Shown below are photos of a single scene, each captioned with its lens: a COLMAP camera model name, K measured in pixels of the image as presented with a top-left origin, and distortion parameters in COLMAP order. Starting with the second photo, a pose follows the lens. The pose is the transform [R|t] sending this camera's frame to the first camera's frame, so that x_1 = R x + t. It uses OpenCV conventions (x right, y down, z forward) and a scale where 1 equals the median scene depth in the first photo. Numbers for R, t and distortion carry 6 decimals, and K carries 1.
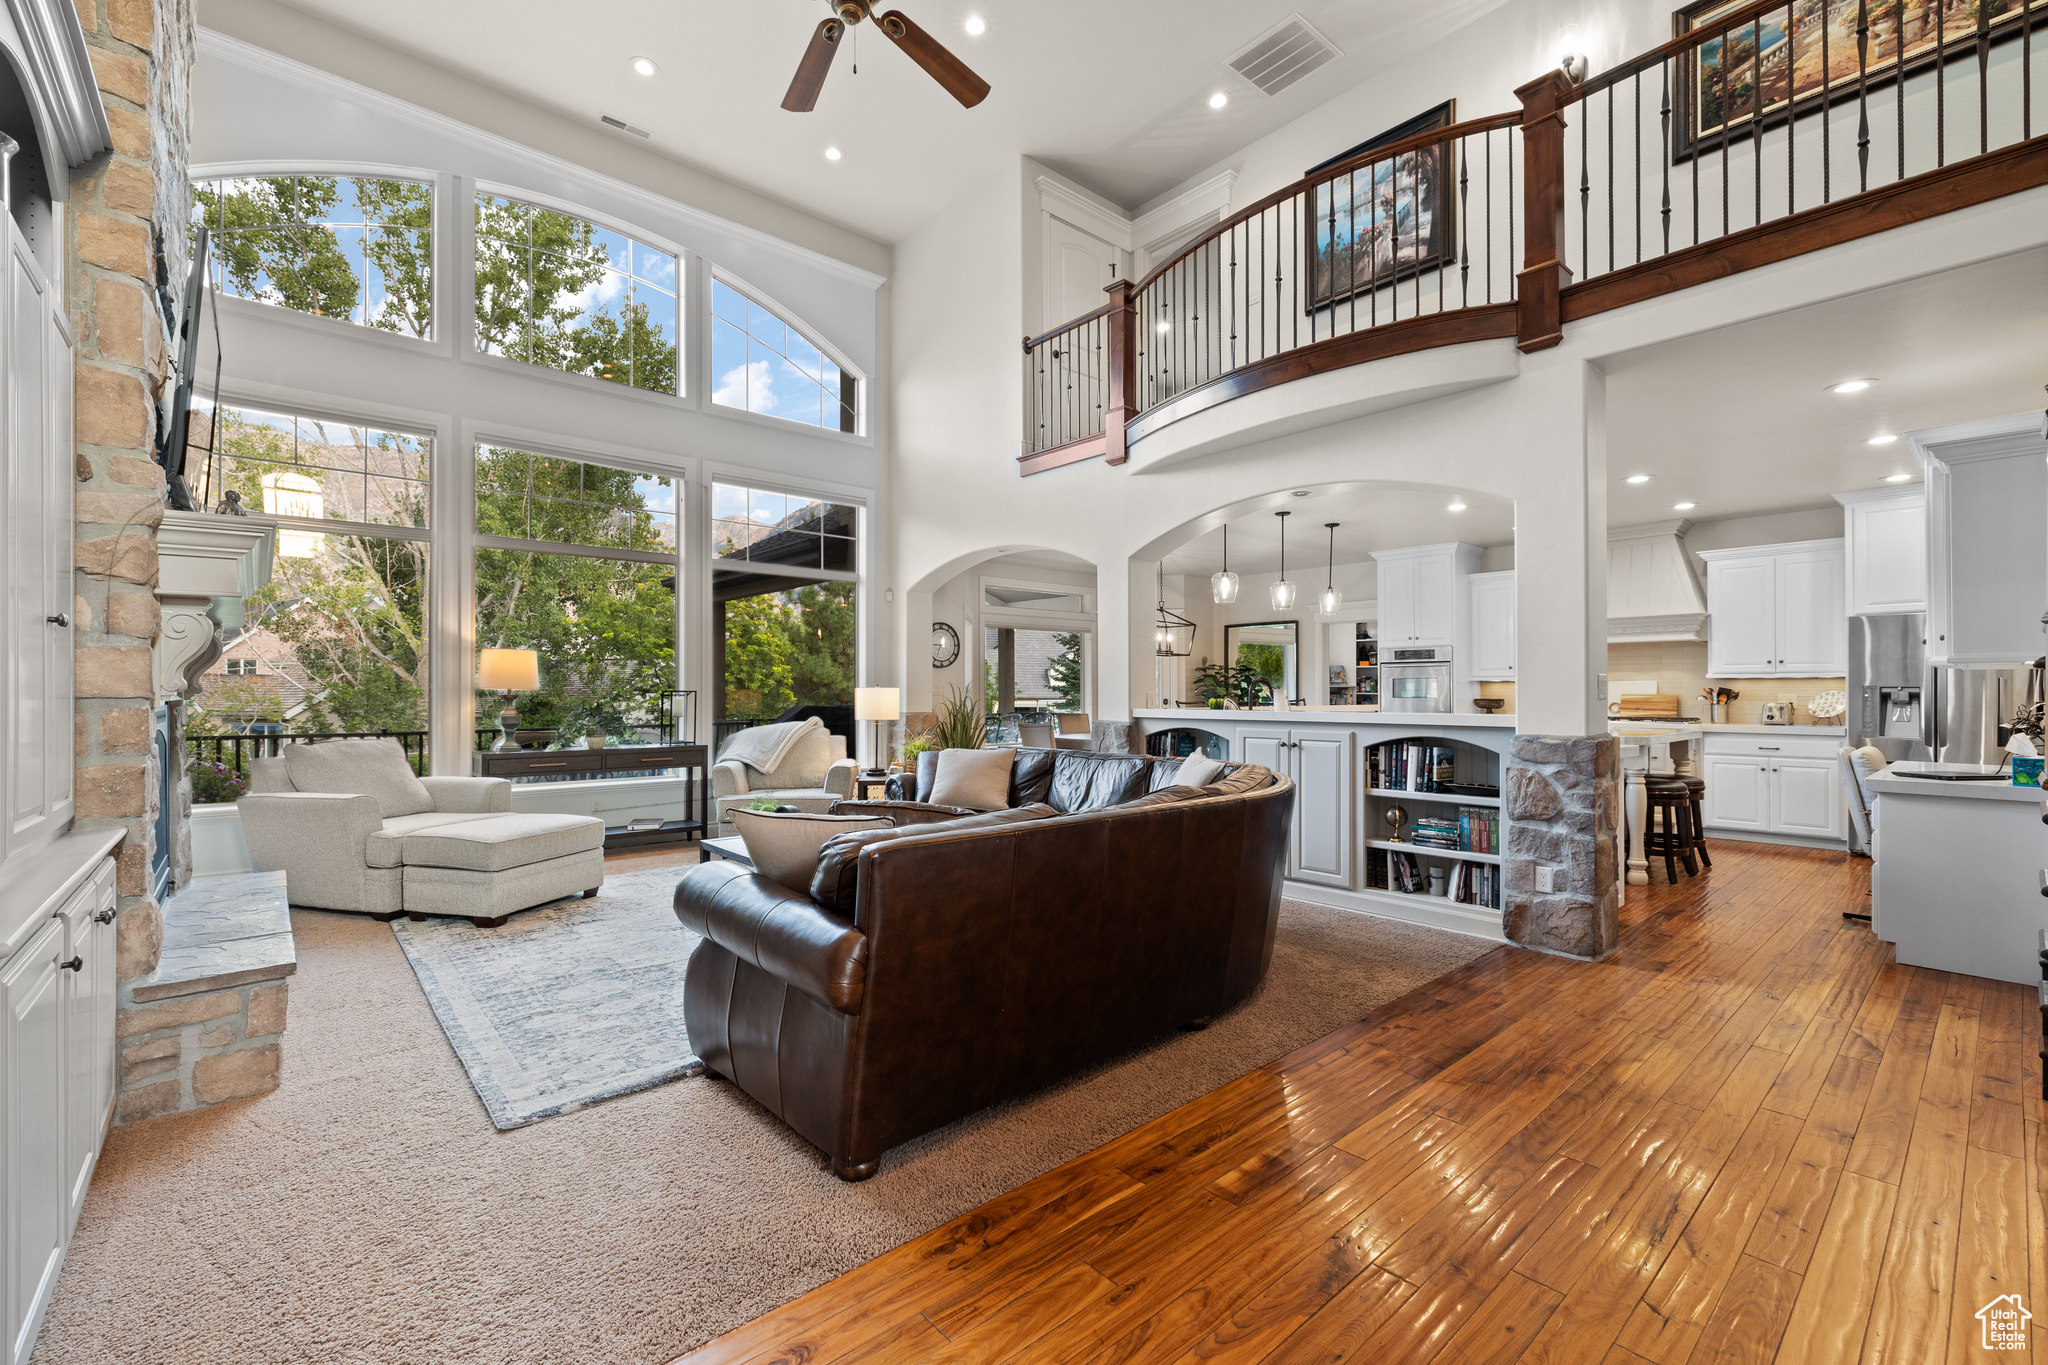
lens RADIAL K [[871.7, 0, 1018.7], [0, 871.7, 687.1], [0, 0, 1]] dist [0.004181, 0.001087]
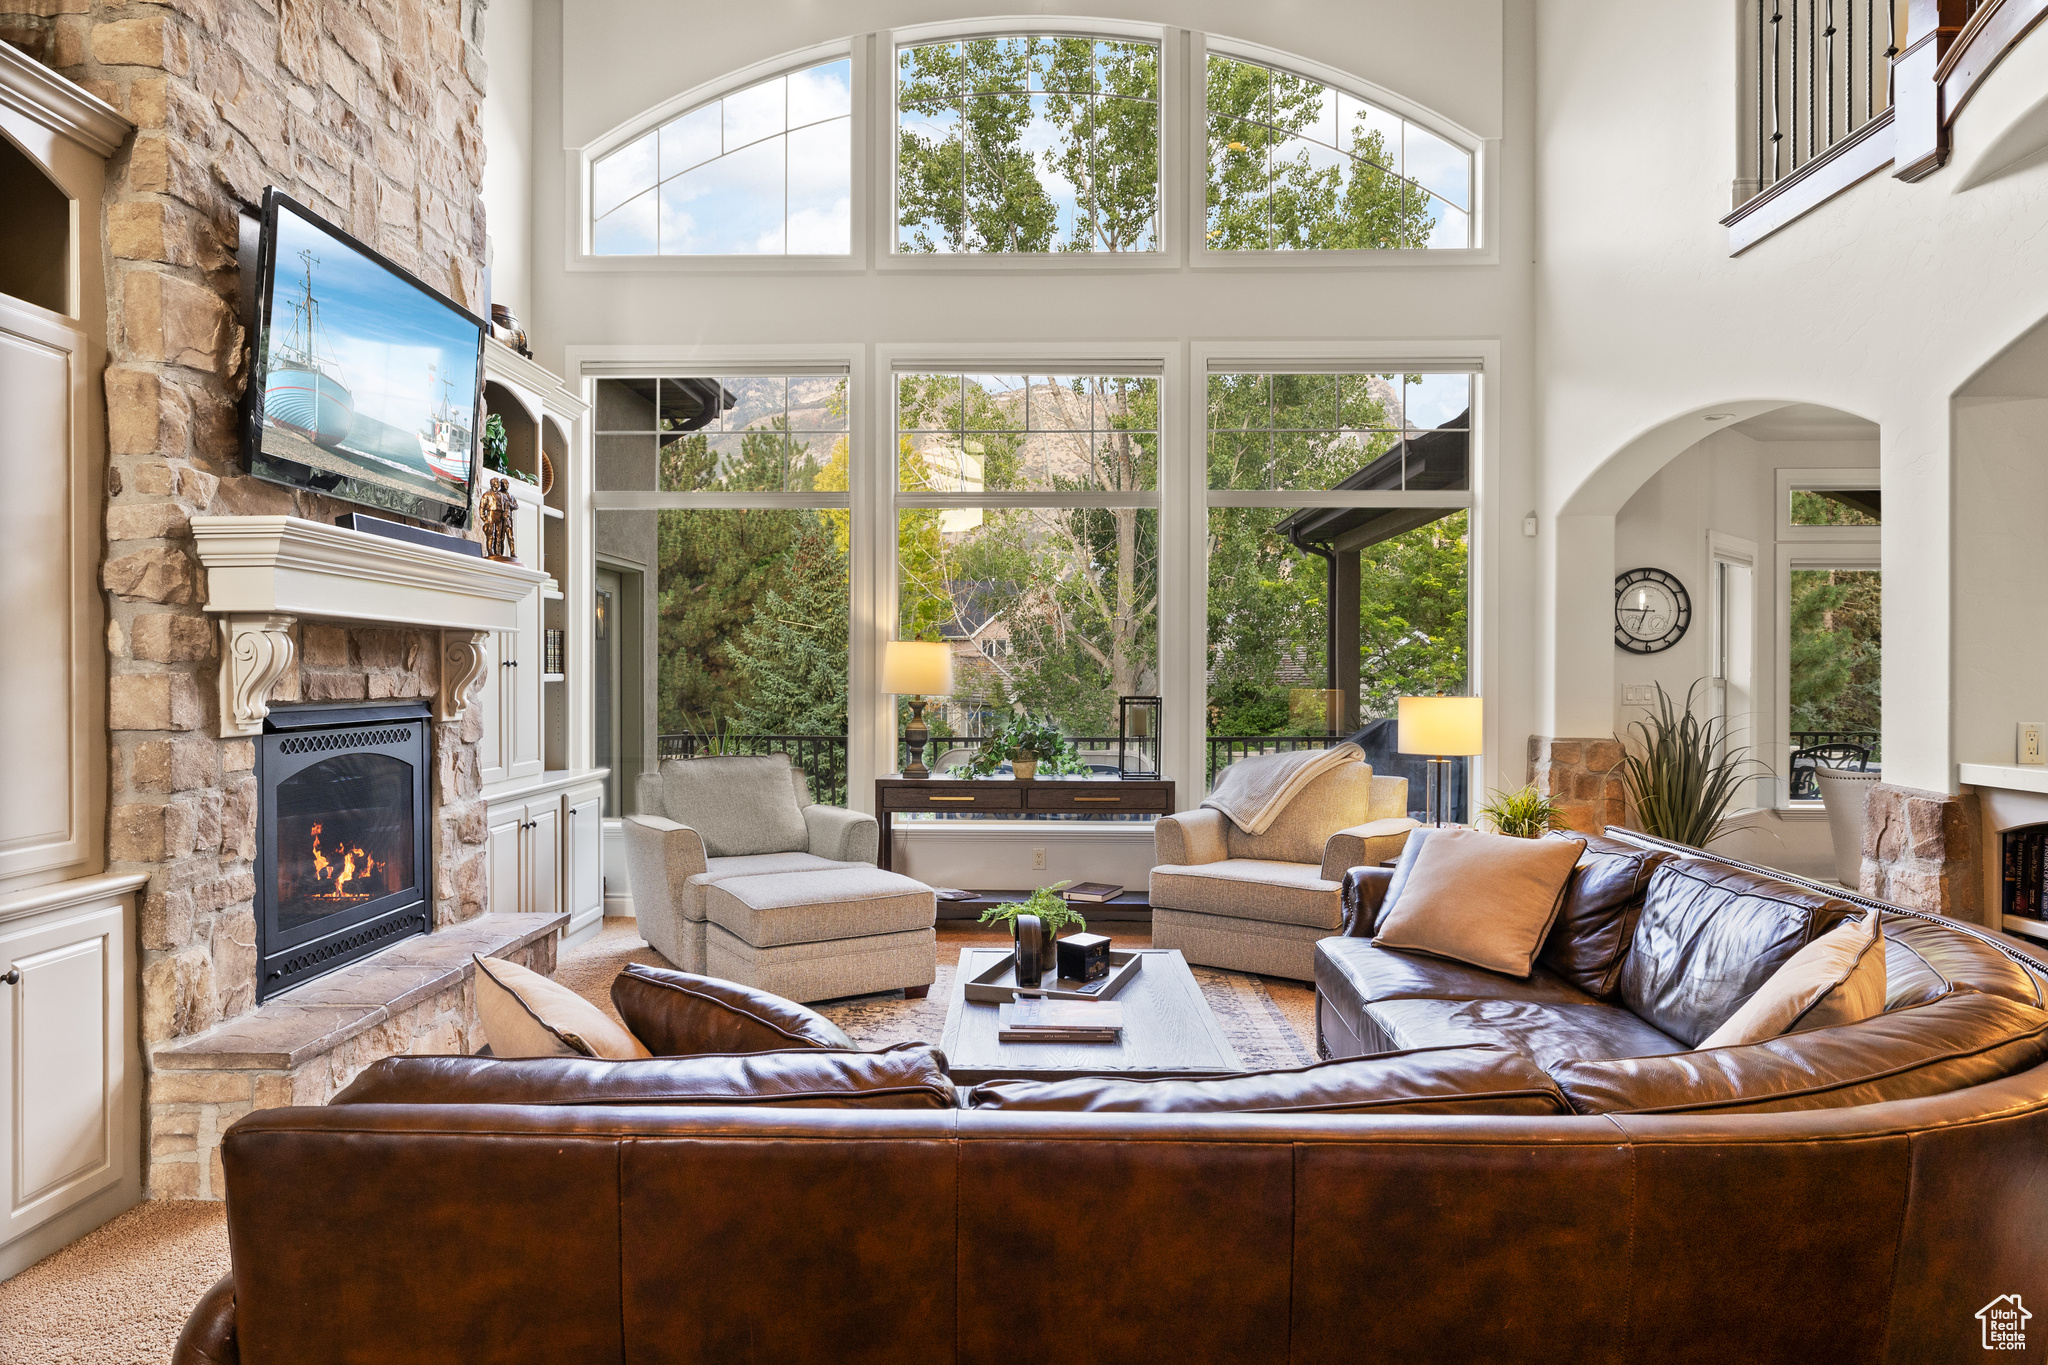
lens RADIAL K [[1241.2, 0, 1016.9], [0, 1241.2, 677.4], [0, 0, 1]] dist [0.000617, -0.000336]
pose [[0.731095, 0.005109, -0.682257, 0.182962], [0.001191, 0.999961, 0.008765, -0.018786], [0.682275, -0.007220, 0.731060, 0.242471]]
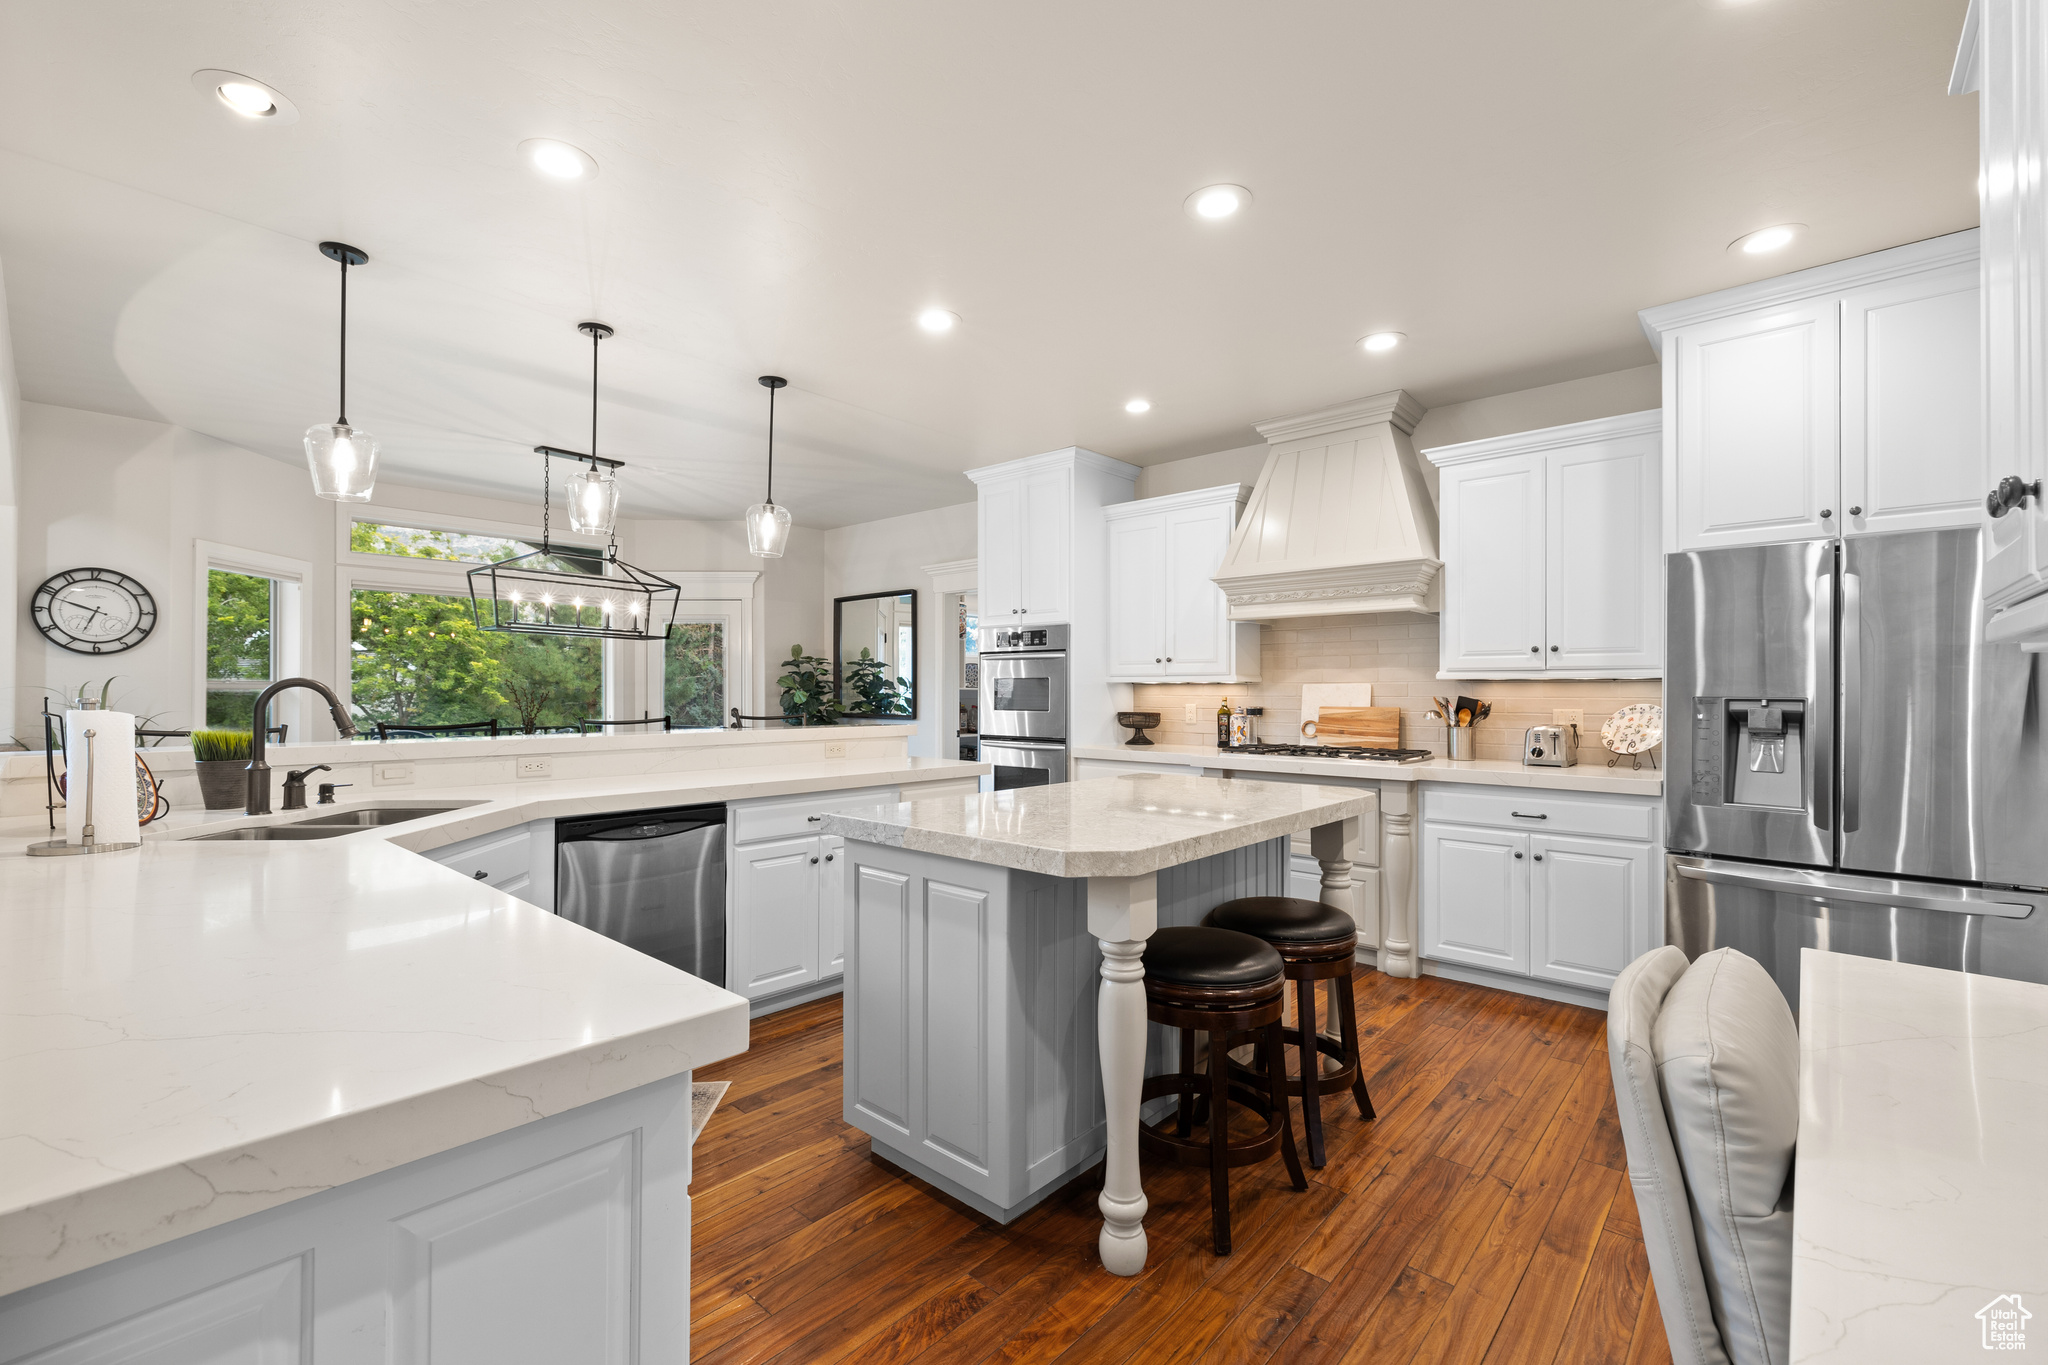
lens RADIAL K [[871.7, 0, 1032.4], [0, 871.7, 683.8], [0, 0, 1]] dist [0.004181, 0.001087]
pose [[0.991974, 0.001914, 0.126430, 0.500855], [-0.001589, 0.999995, -0.002672, -0.005890], [-0.126434, 0.002449, 0.991972, 0.525208]]
